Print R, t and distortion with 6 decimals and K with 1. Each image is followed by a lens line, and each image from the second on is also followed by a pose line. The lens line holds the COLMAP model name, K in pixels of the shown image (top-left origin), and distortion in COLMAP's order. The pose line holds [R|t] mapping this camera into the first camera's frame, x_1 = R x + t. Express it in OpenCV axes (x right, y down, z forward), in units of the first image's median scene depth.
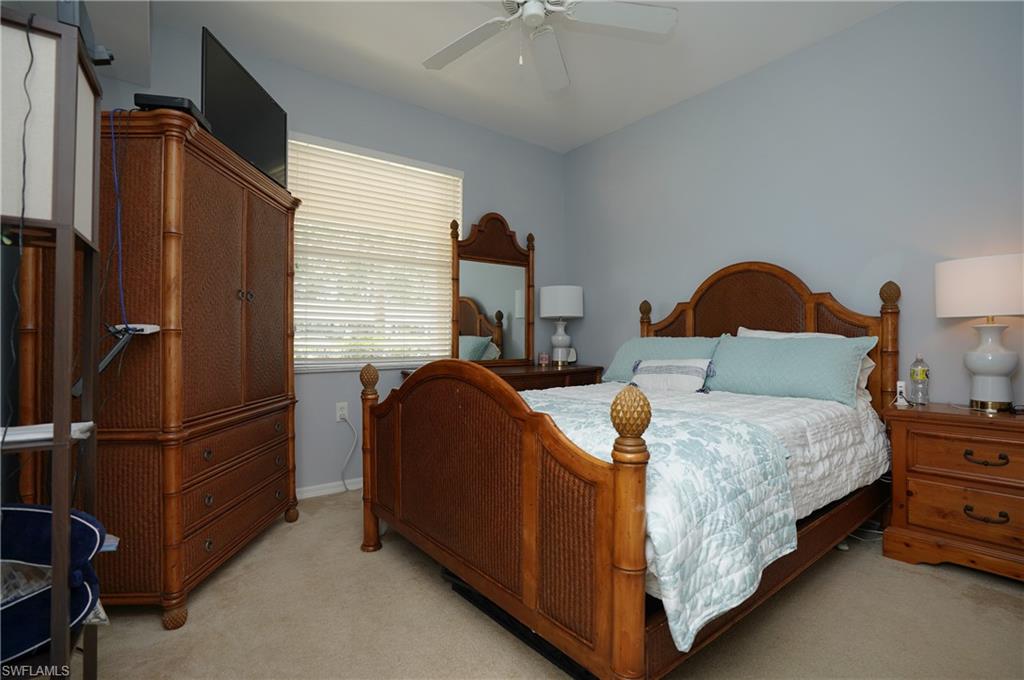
lens RADIAL K [[481.4, 0, 506.4], [0, 481.4, 337.5], [0, 0, 1]] dist [-0.059150, 0.022734]
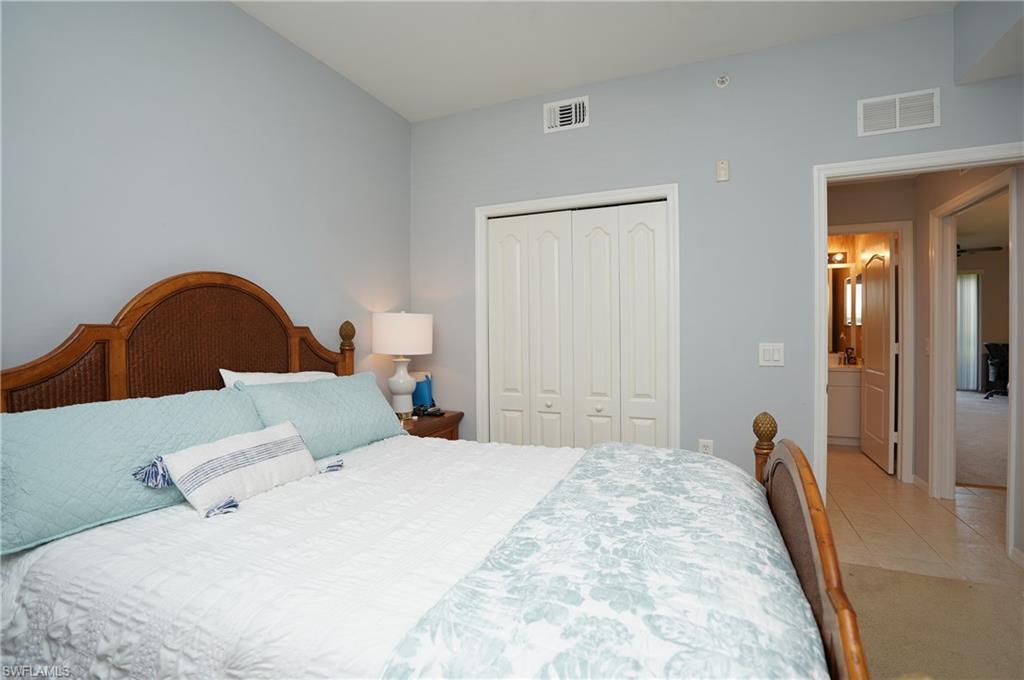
lens RADIAL K [[481.4, 0, 506.4], [0, 481.4, 337.5], [0, 0, 1]] dist [-0.059150, 0.022734]
pose [[-0.510604, -0.005407, 0.859799, -0.313072], [0.003371, 0.999960, 0.008290, -0.079627], [-0.859809, 0.007132, -0.510566, 1.114961]]
